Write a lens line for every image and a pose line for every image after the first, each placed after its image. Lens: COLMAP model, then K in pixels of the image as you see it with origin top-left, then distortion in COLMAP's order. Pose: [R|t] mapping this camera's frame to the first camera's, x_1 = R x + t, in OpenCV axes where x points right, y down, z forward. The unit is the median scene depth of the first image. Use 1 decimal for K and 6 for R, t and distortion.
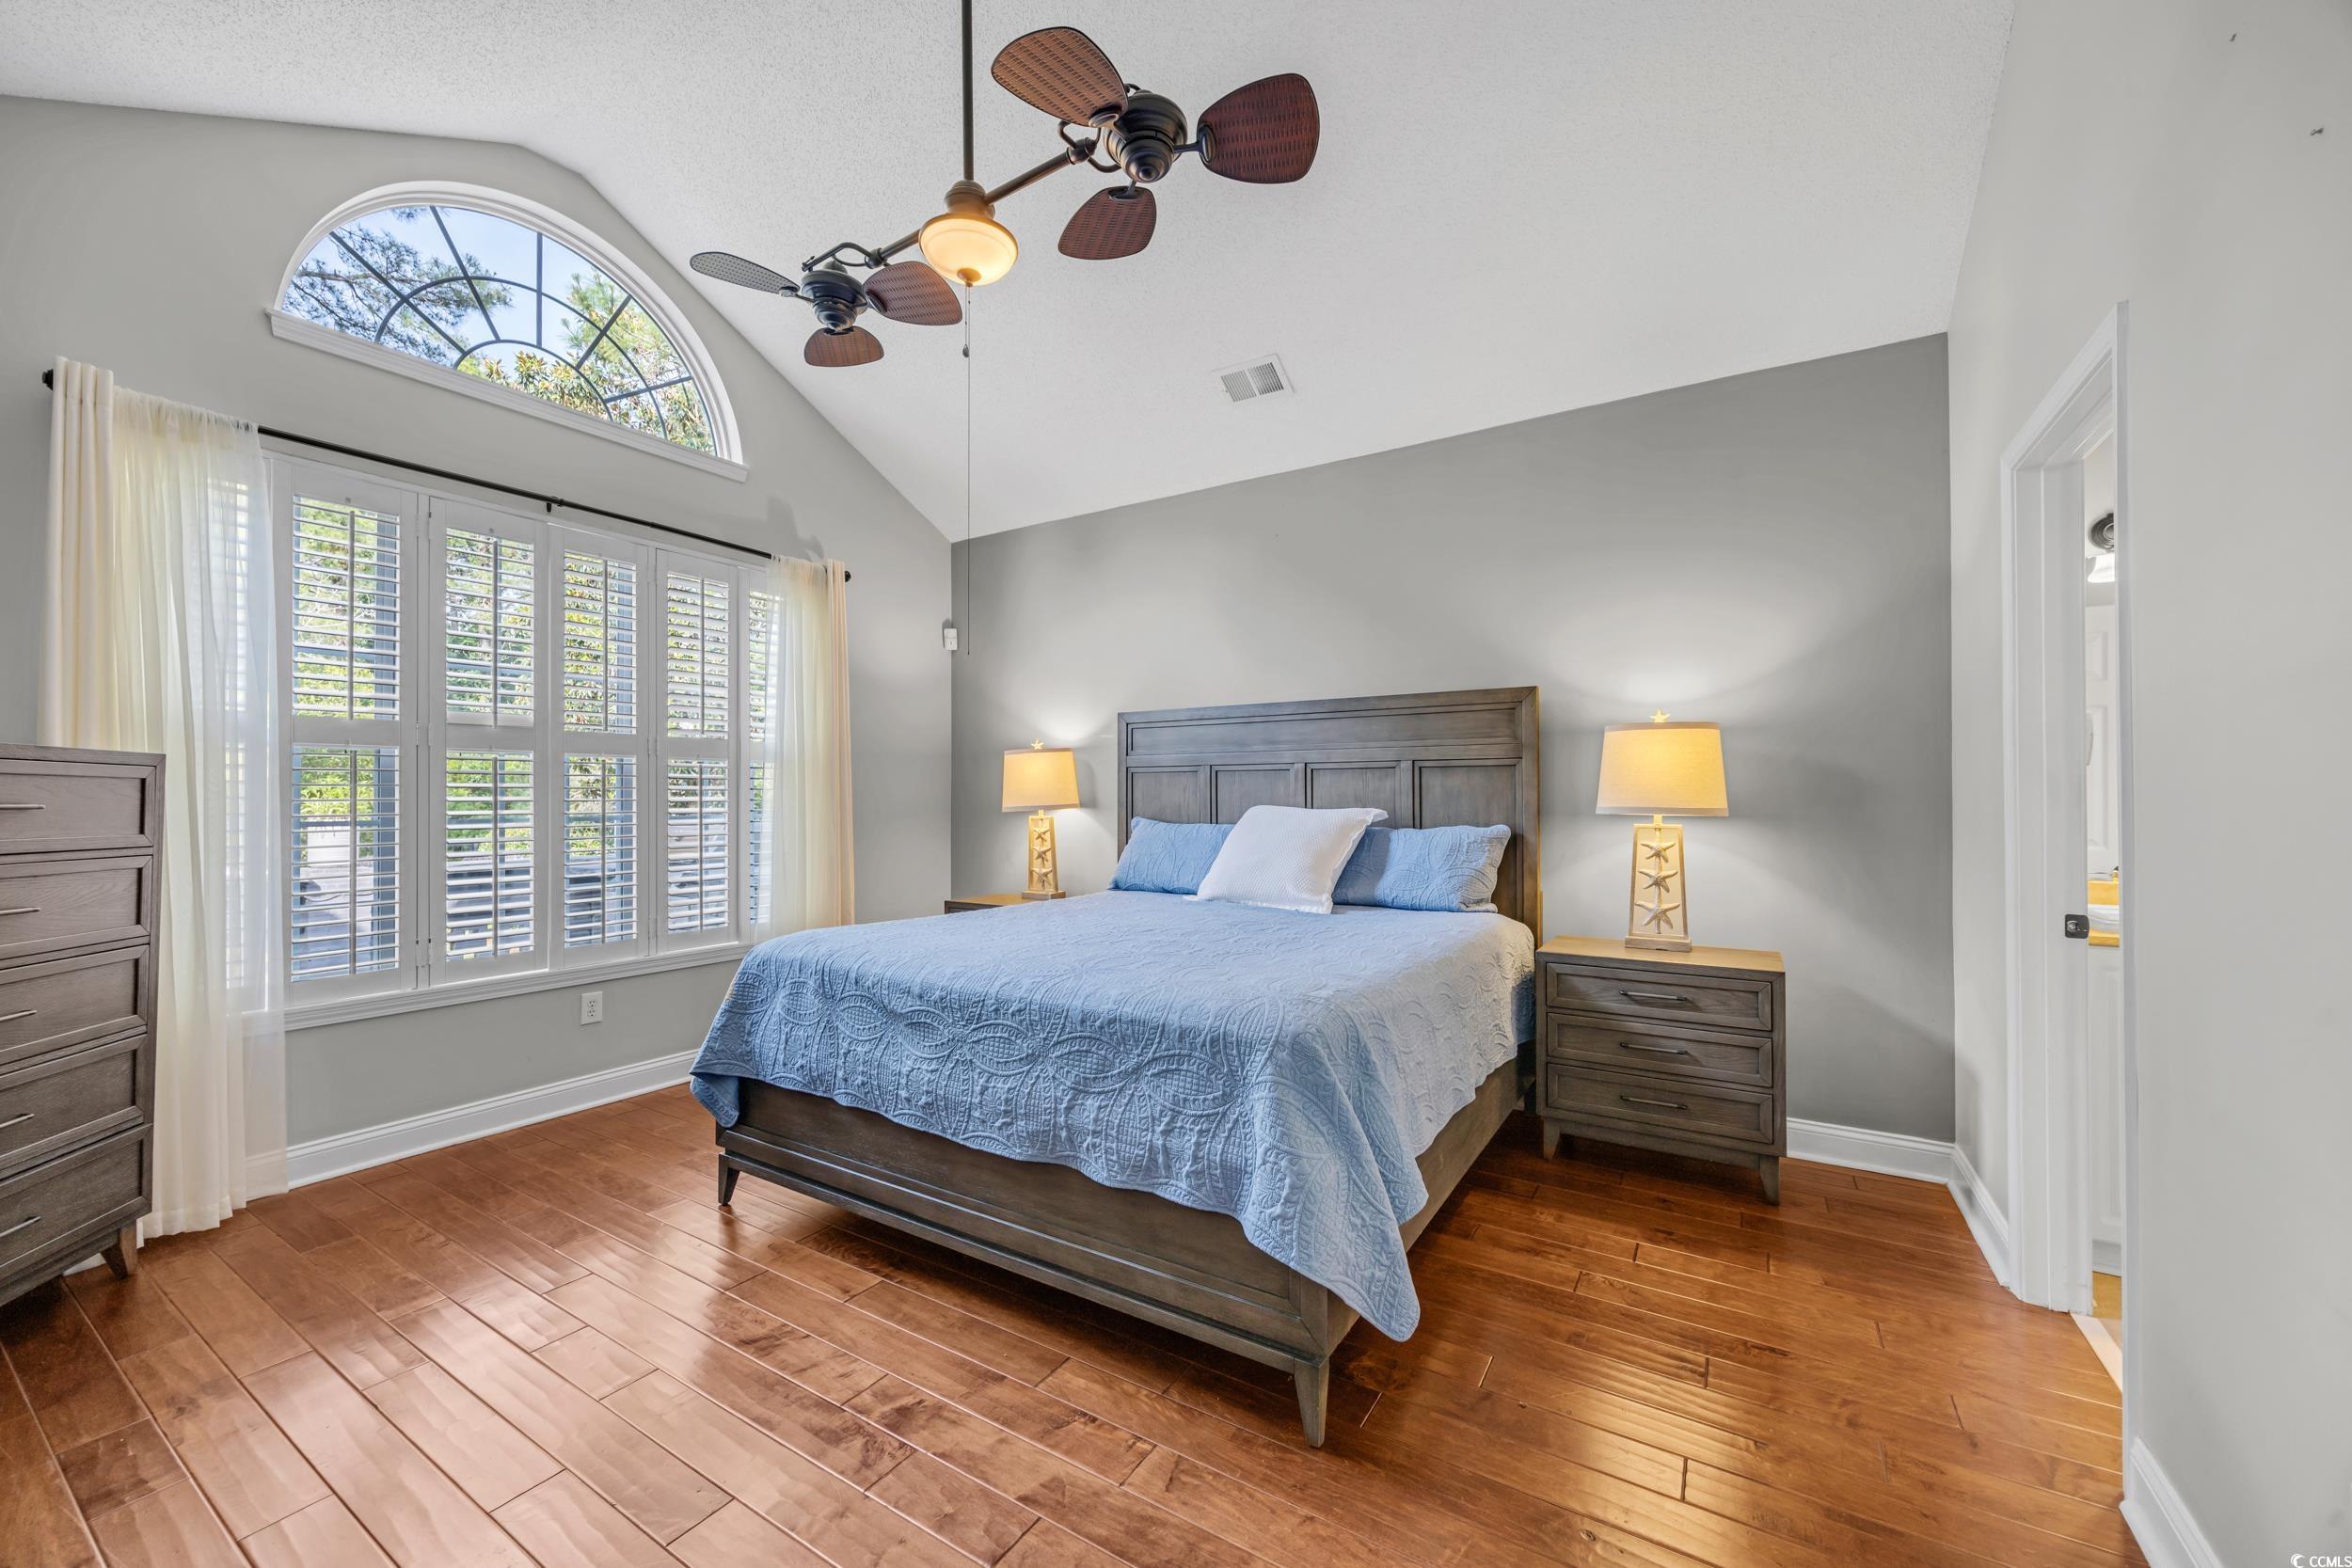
lens RADIAL K [[897.0, 0, 1174.8], [0, 897.0, 791.0], [0, 0, 1]] dist [-0.000186, -0.000064]
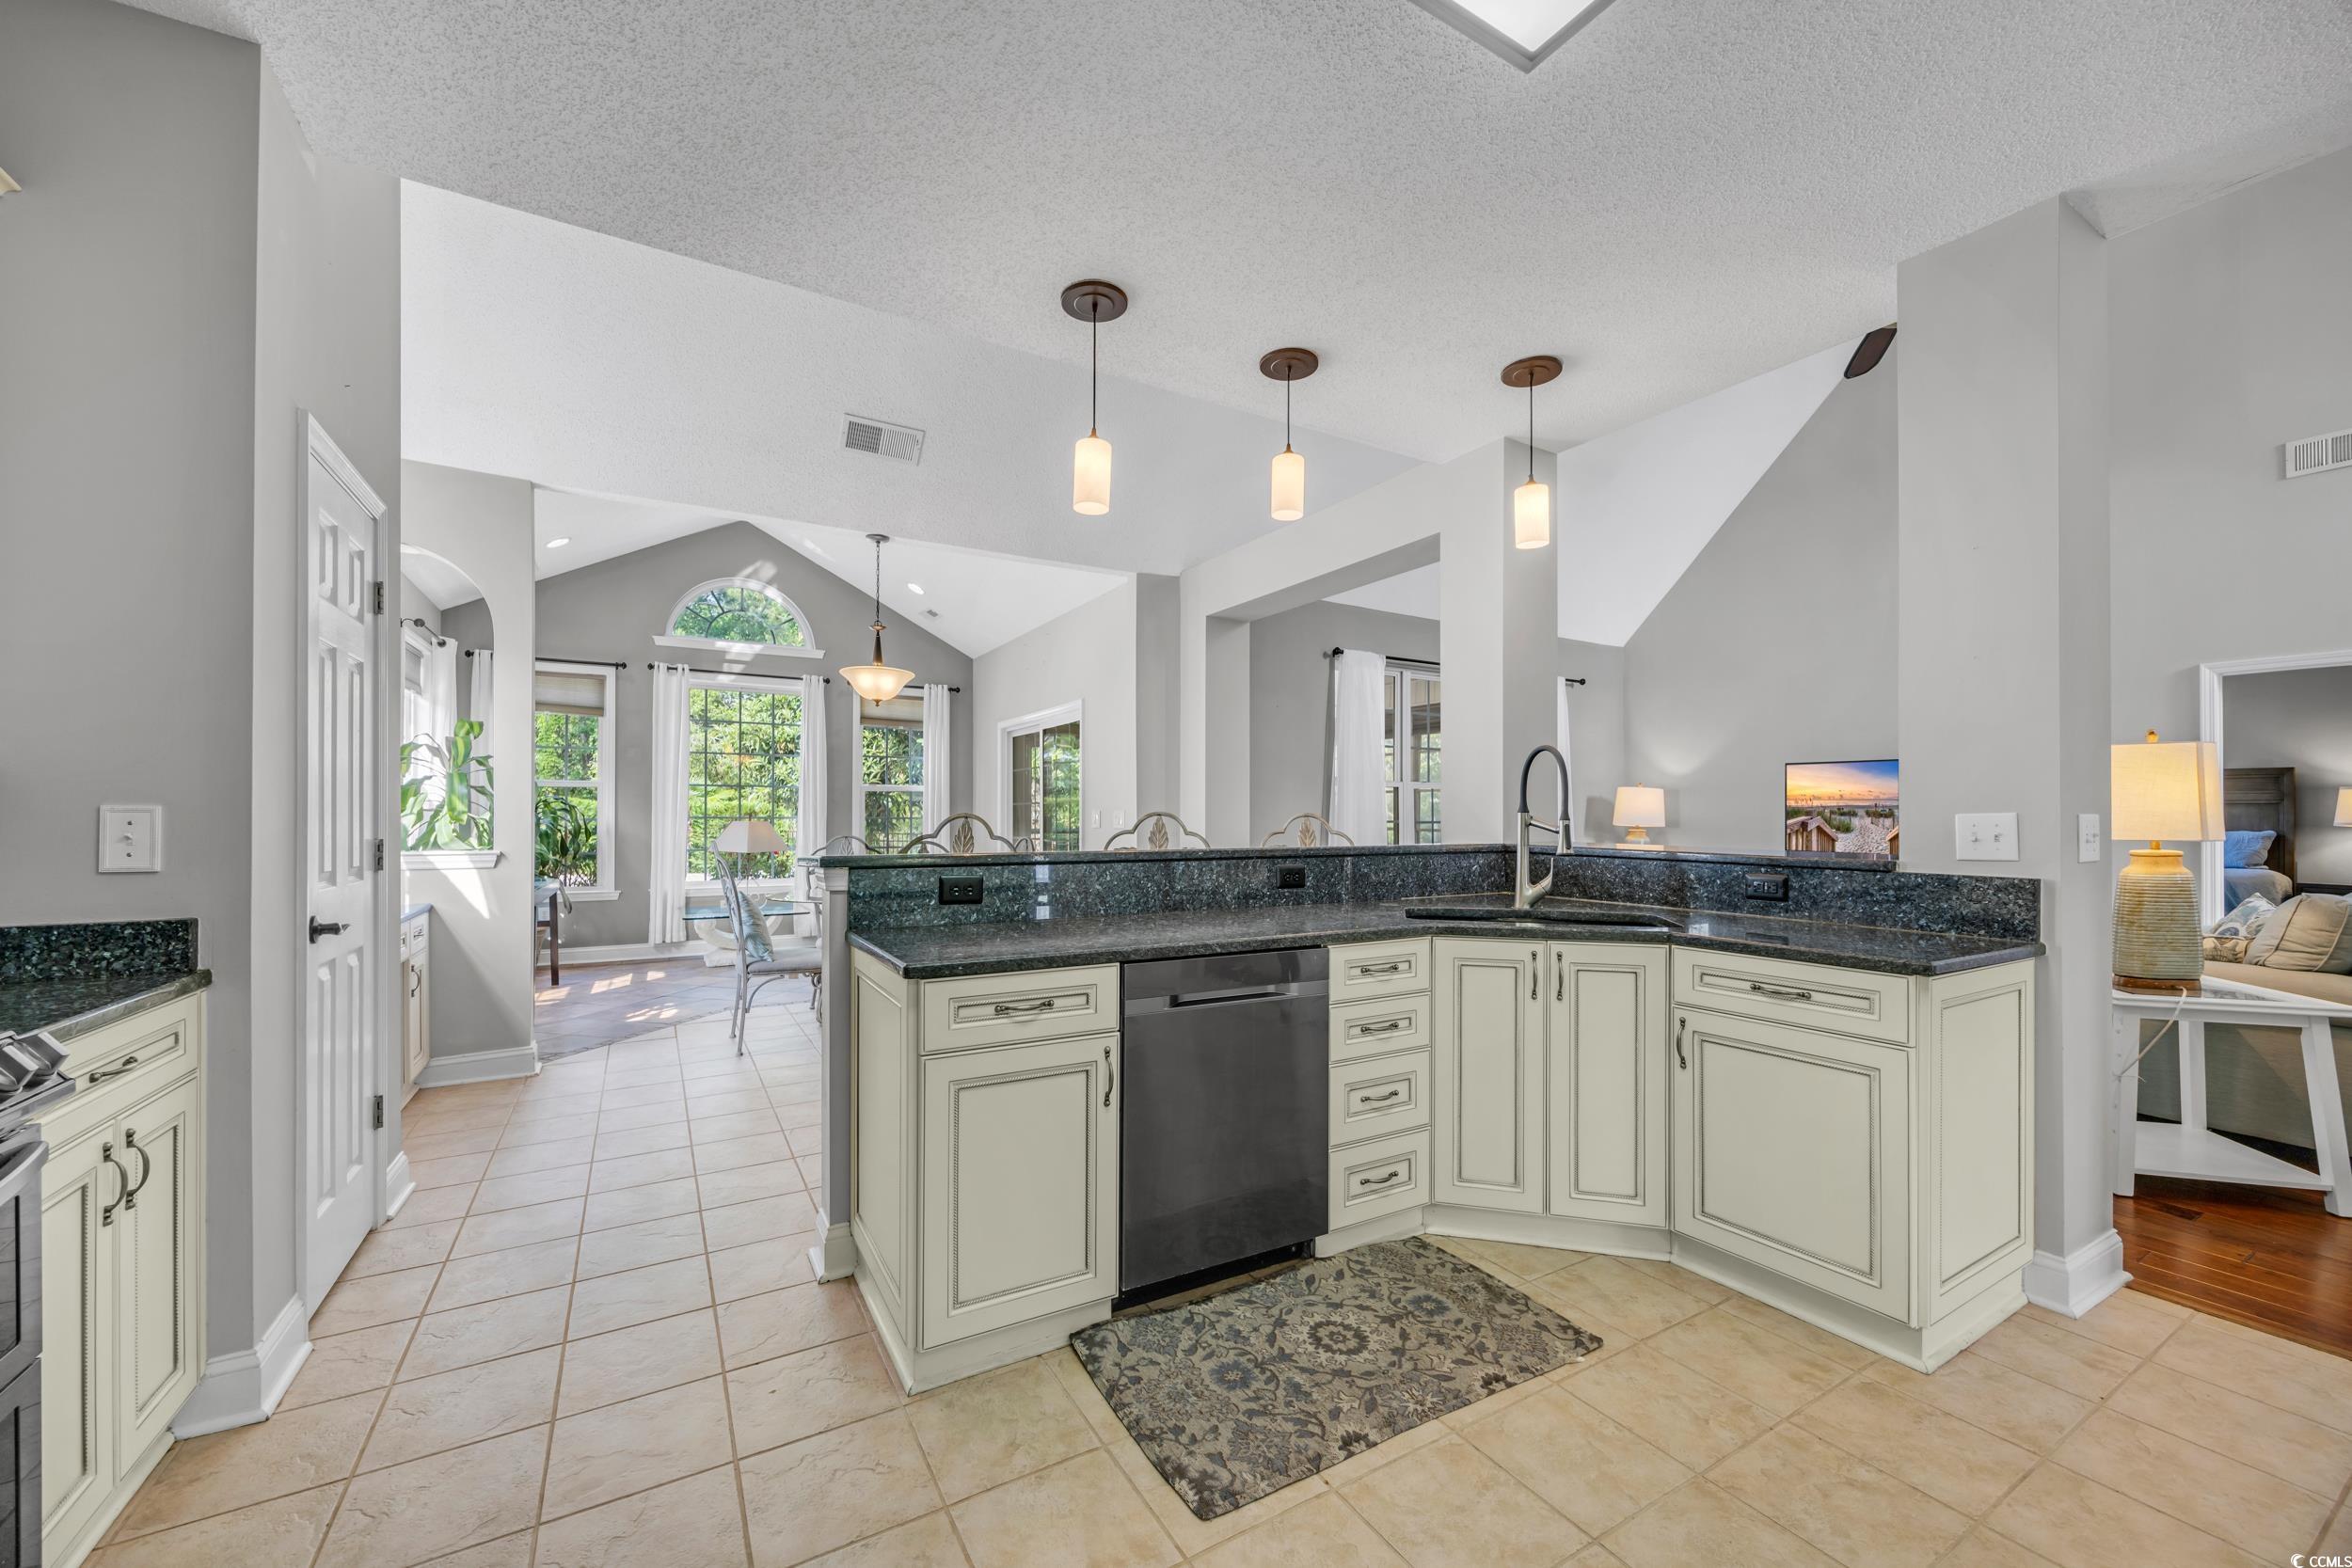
lens RADIAL K [[897.0, 0, 1170.1], [0, 897.0, 799.9], [0, 0, 1]] dist [-0.000186, -0.000064]
pose [[0.885586, 0.002940, -0.464466, -1.025377], [-0.000378, 0.999984, 0.005610, -0.050991], [0.464475, -0.004793, 0.885573, -2.249591]]
